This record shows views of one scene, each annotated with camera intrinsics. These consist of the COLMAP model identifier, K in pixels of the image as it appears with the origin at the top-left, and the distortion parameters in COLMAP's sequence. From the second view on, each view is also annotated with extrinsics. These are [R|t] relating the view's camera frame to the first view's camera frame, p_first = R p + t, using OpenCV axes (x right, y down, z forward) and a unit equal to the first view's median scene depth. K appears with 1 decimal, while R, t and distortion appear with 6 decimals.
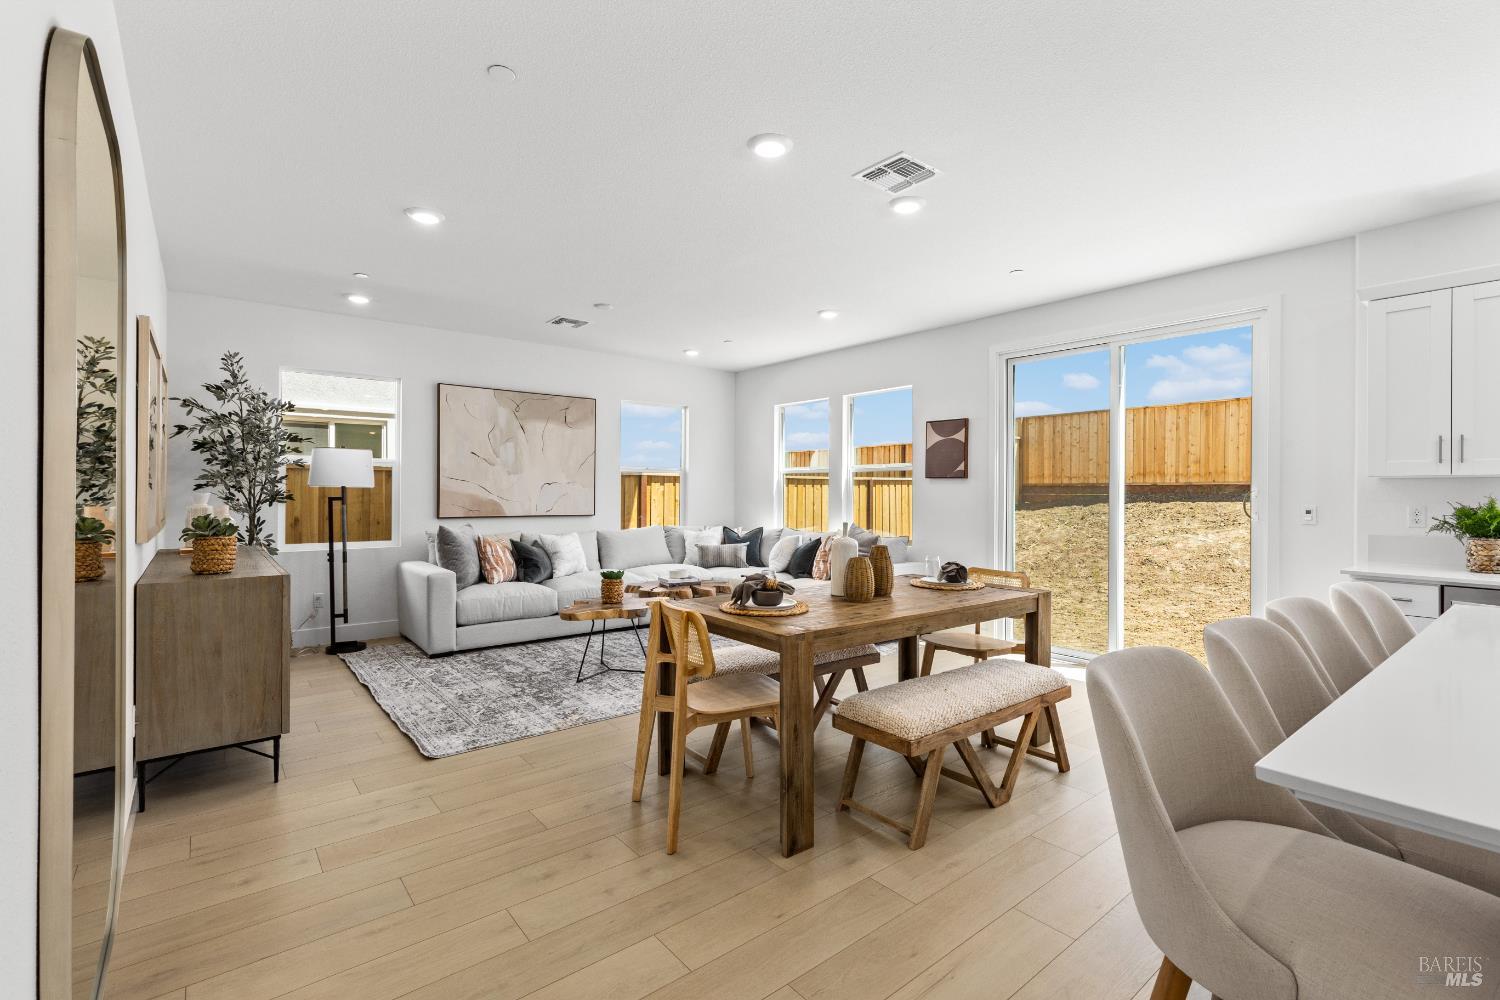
lens RADIAL K [[681.5, 0, 761.5], [0, 681.5, 490.8], [0, 0, 1]] dist [0.000645, 0.000033]
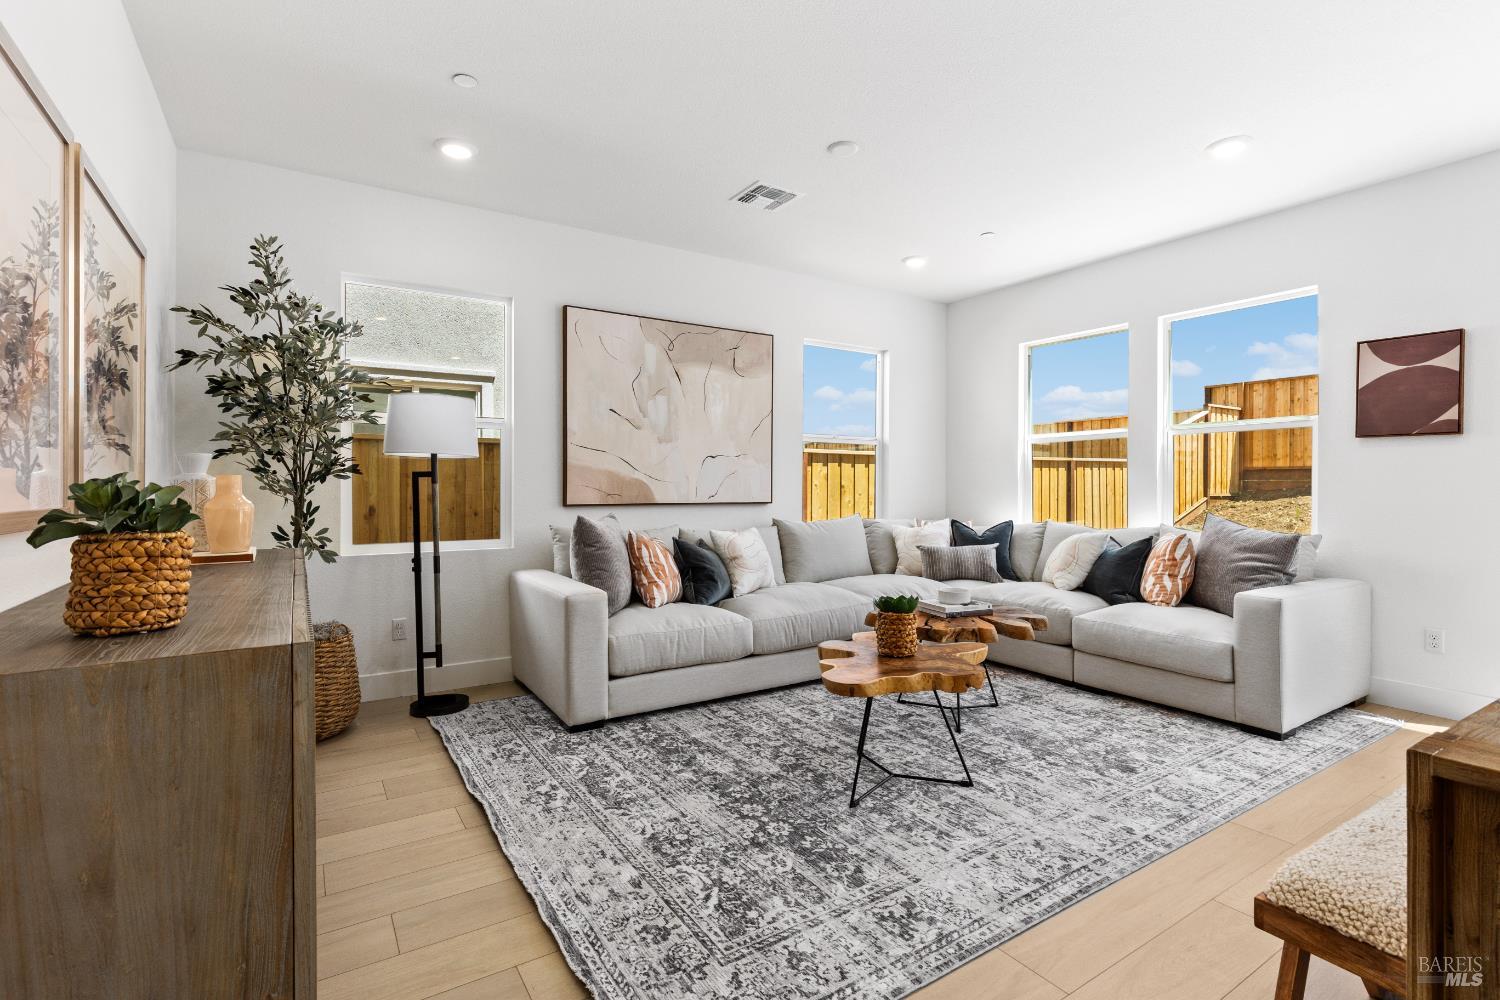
lens RADIAL K [[712.4, 0, 756.2], [0, 712.4, 489.1], [0, 0, 1]] dist [-0.001442, -0.000235]
pose [[0.993313, -0.003879, -0.115391, -0.232180], [0.004454, 0.999979, 0.004729, 0.023768], [0.115370, -0.005211, 0.993309, 0.364209]]
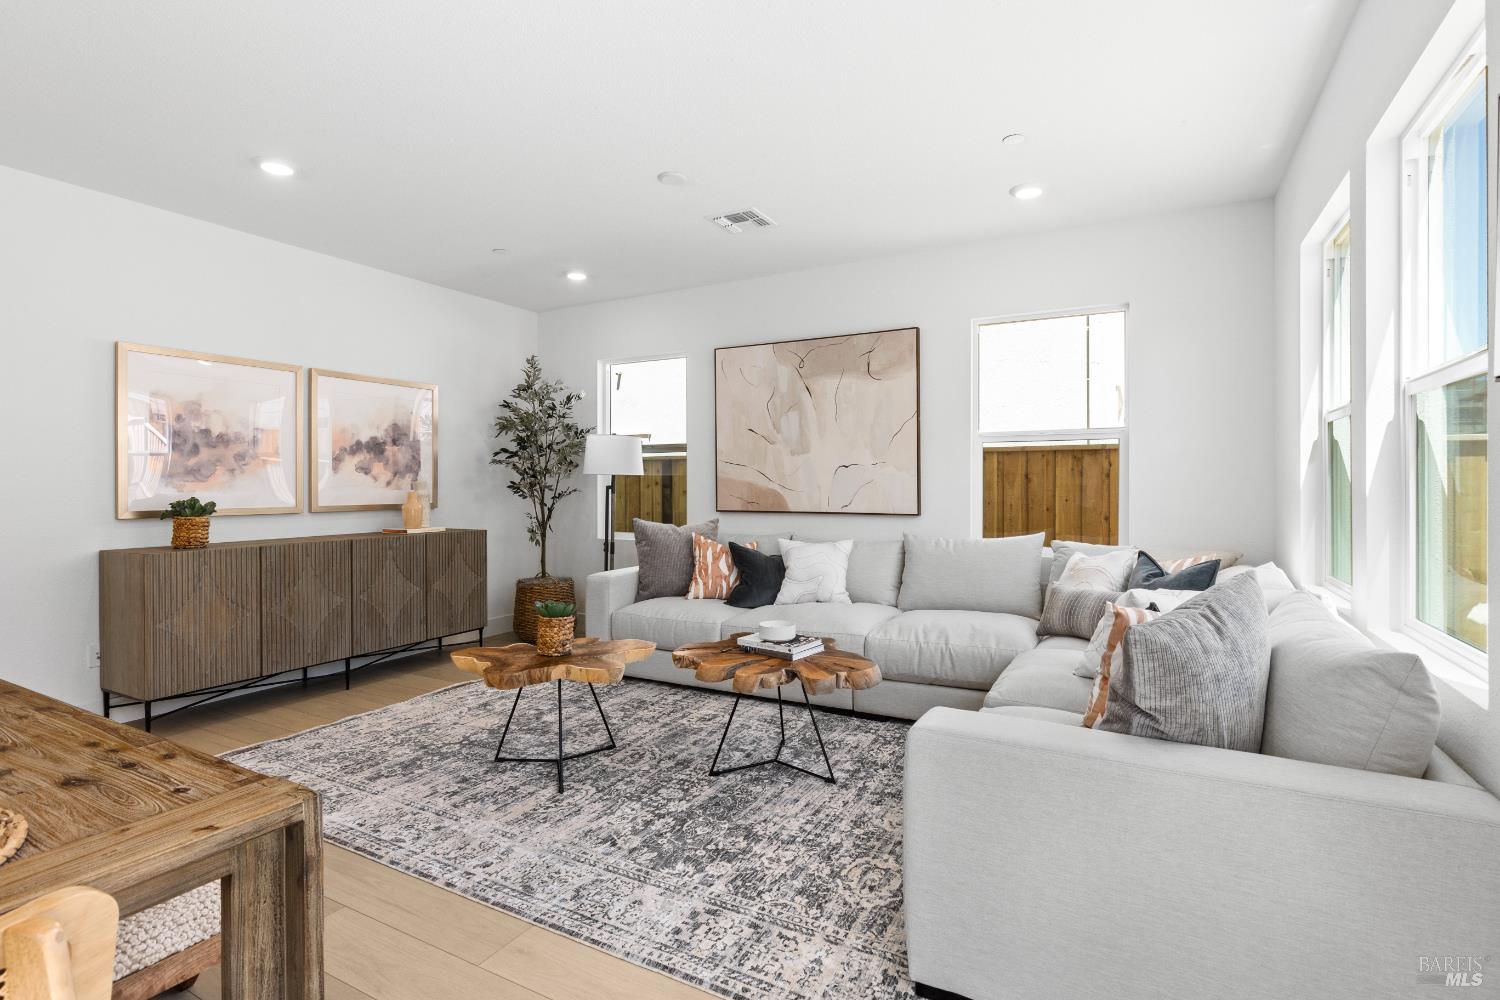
lens RADIAL K [[712.4, 0, 756.2], [0, 712.4, 489.1], [0, 0, 1]] dist [-0.001442, -0.000235]
pose [[0.375788, 0.002033, -0.926703, 0.393161], [0.005518, 0.999975, 0.004432, 0.010862], [0.926689, -0.006779, 0.375768, 0.812525]]
